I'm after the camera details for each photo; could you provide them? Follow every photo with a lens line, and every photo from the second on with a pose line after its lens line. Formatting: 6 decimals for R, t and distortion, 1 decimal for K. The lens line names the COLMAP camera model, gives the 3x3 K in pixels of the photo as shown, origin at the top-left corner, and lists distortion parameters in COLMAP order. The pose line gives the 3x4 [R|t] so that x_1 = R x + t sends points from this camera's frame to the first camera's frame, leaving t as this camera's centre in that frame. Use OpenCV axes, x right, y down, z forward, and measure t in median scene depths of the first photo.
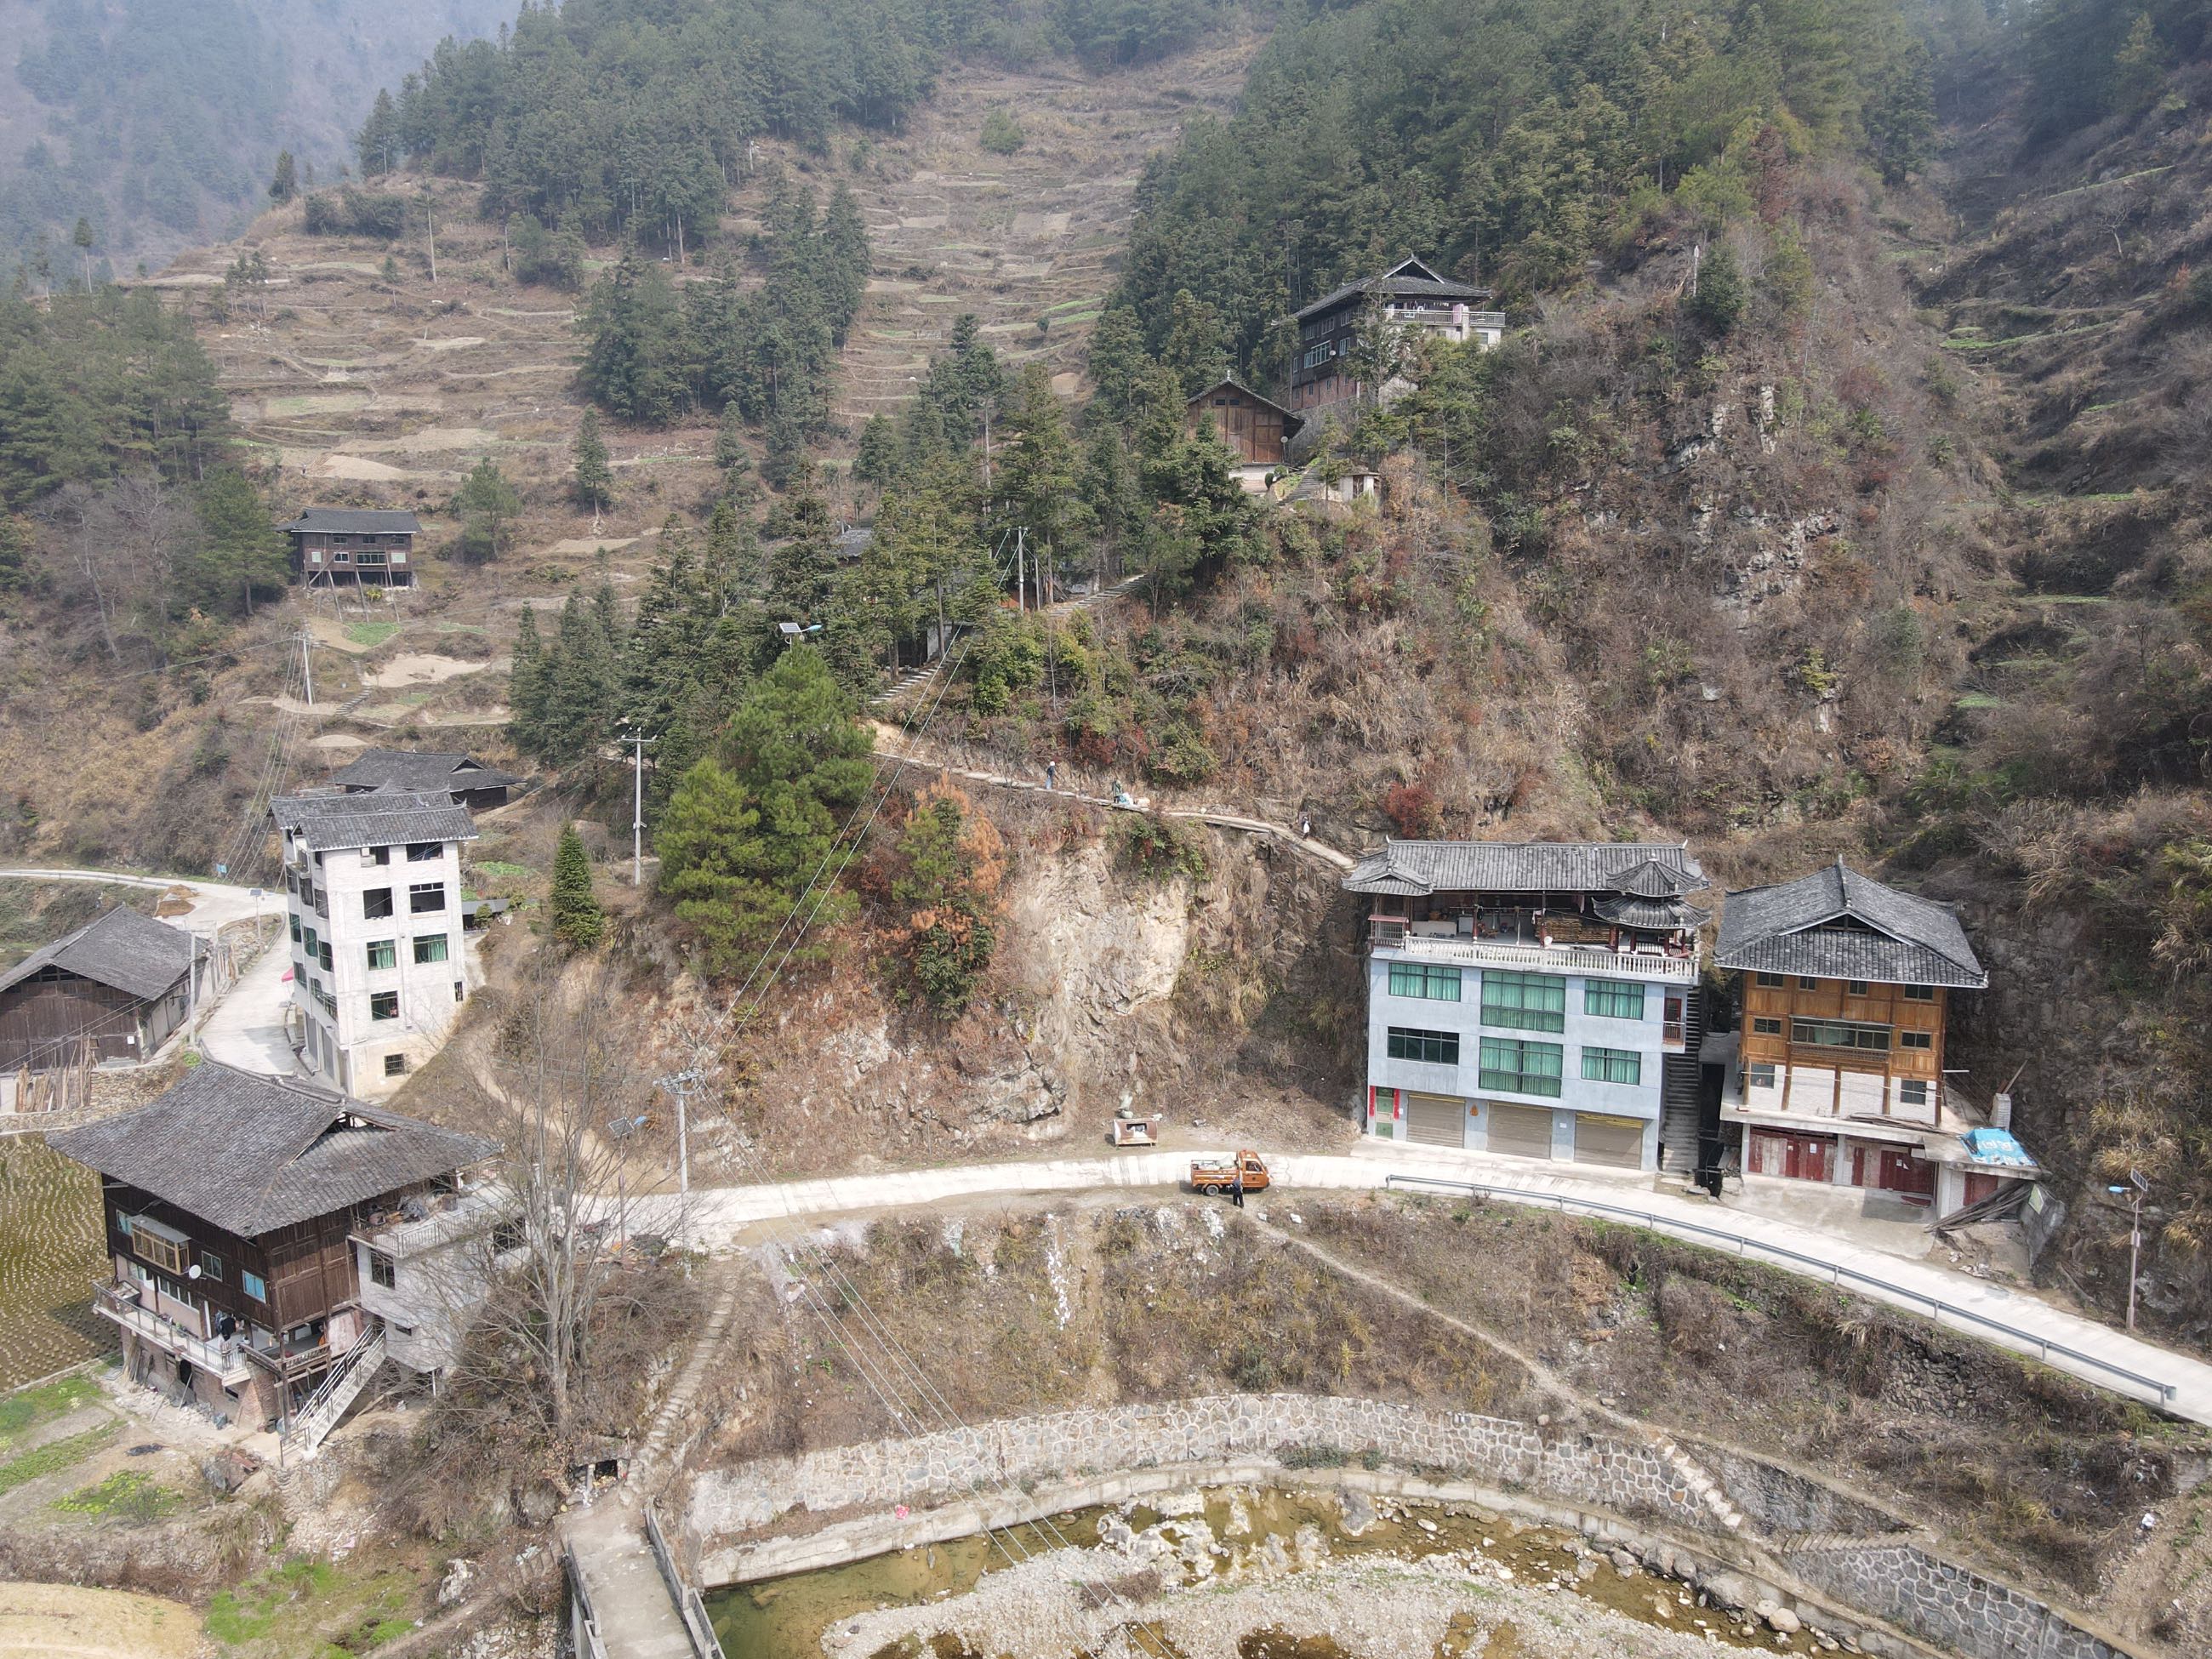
lens RADIAL K [[1597.5, 0, 1102.4], [0, 1597.5, 826.1], [0, 0, 1]] dist [0.026582, -0.009329]
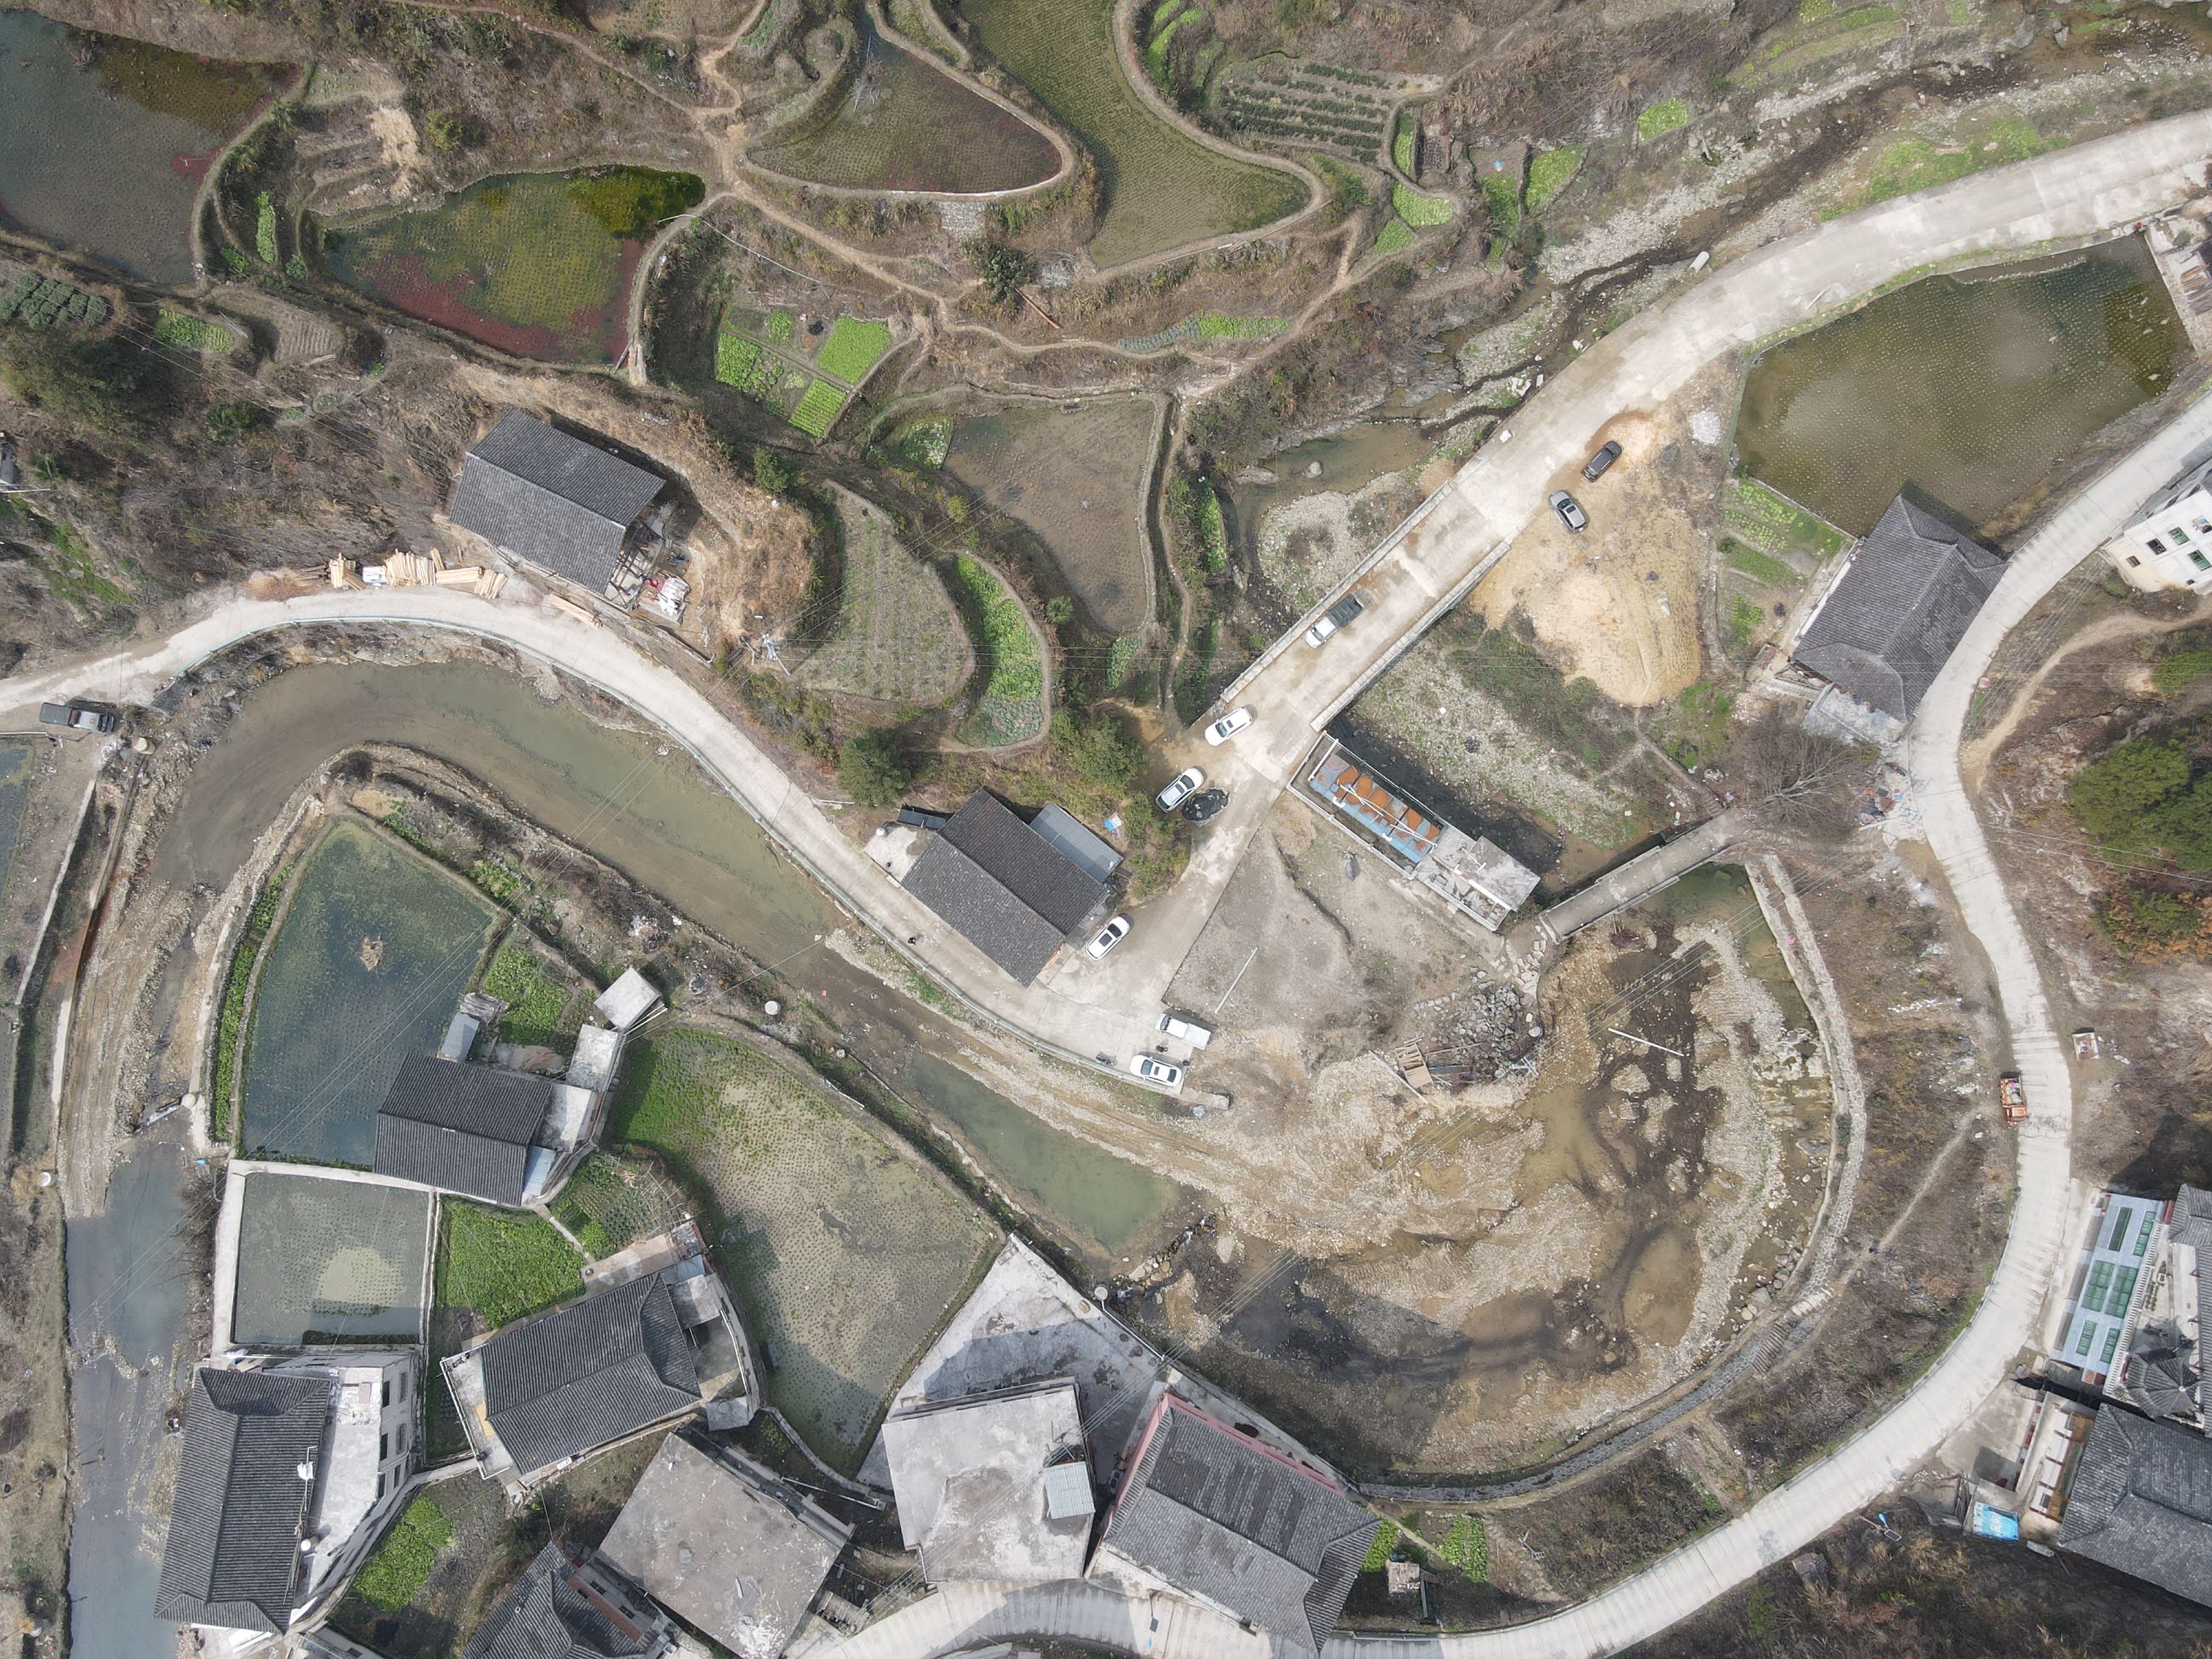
lens RADIAL K [[1597.5, 0, 1102.4], [0, 1597.5, 826.1], [0, 0, 1]] dist [0.026582, -0.009329]
pose [[0.020741, 0.991097, -0.131520, -0.008151], [-0.142538, 0.133136, 0.980794, -1.616917], [0.989572, -0.001596, 0.144031, -0.274364]]
